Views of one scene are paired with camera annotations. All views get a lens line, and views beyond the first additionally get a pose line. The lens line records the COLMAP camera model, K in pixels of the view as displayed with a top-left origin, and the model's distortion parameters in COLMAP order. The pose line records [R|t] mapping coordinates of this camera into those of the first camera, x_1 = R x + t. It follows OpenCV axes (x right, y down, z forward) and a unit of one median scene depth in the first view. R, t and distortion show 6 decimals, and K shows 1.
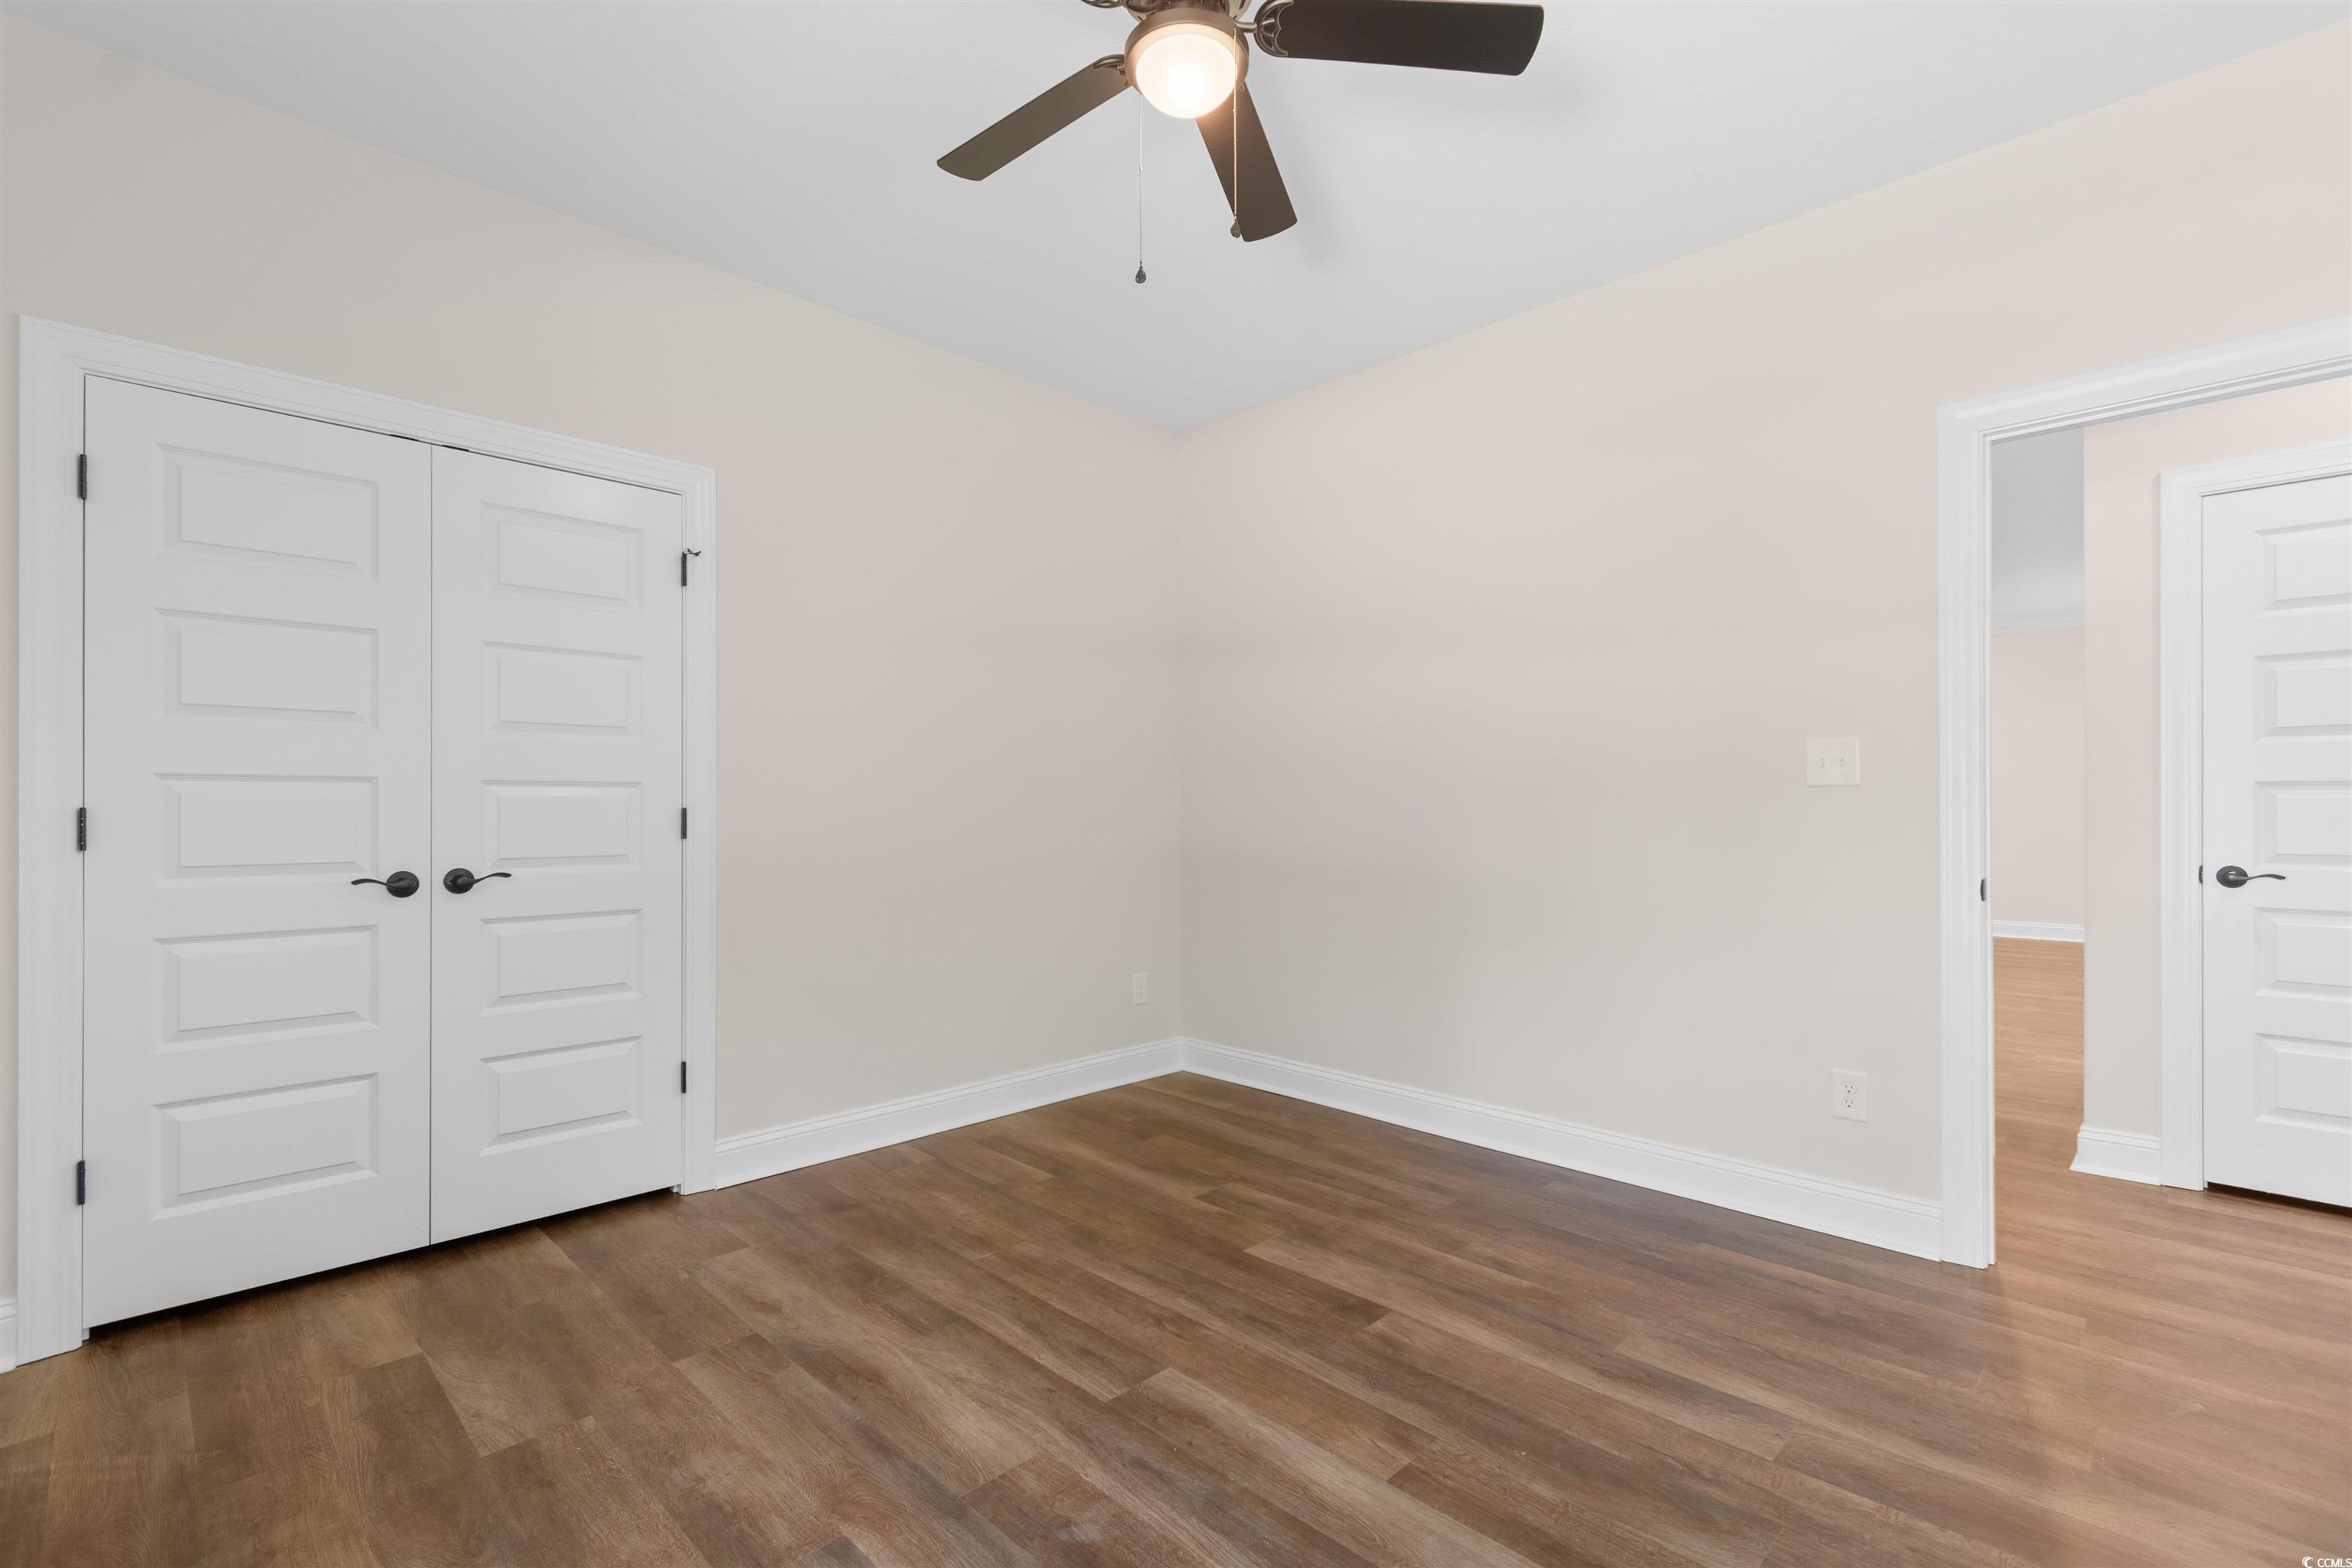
lens RADIAL K [[1041.3, 0, 1172.1], [0, 1041.3, 793.1], [0, 0, 1]] dist [0.001830, -0.001018]
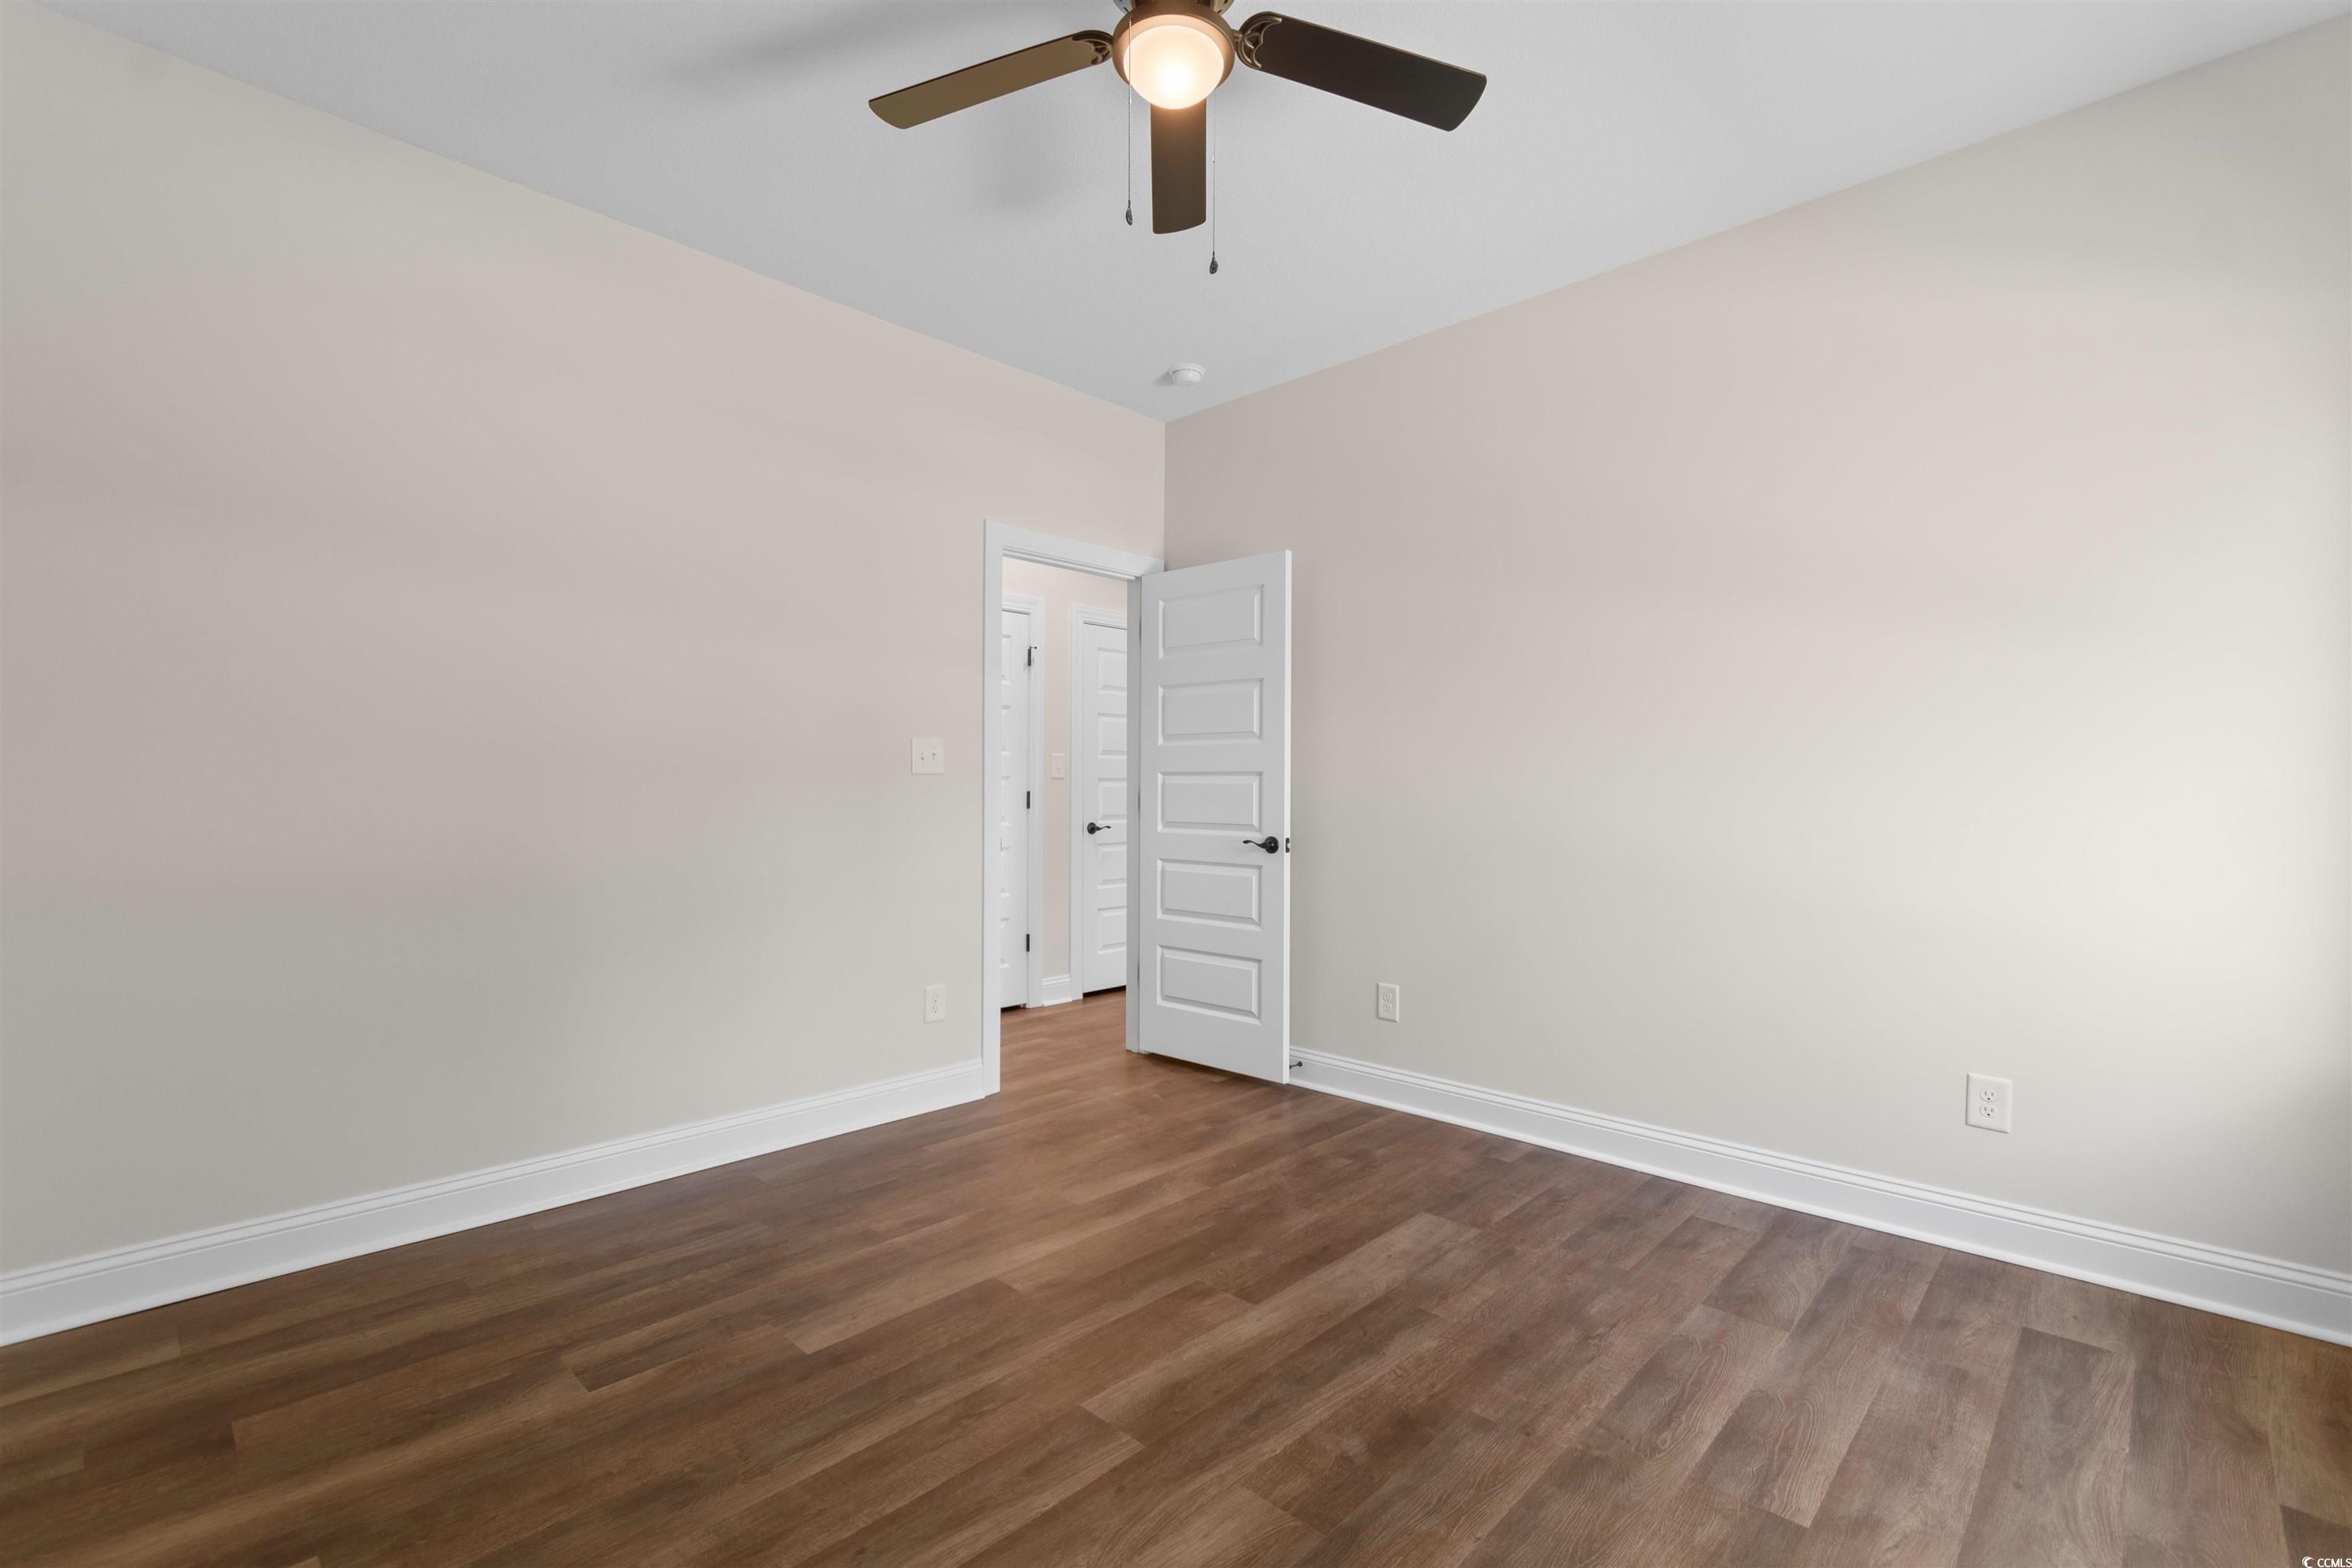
lens RADIAL K [[1041.3, 0, 1172.1], [0, 1041.3, 793.1], [0, 0, 1]] dist [0.001830, -0.001018]
pose [[-0.023447, -0.001087, 0.999724, -0.780086], [-0.017752, 0.999842, 0.000671, 0.012062], [-0.999567, -0.017731, -0.023463, 0.810757]]
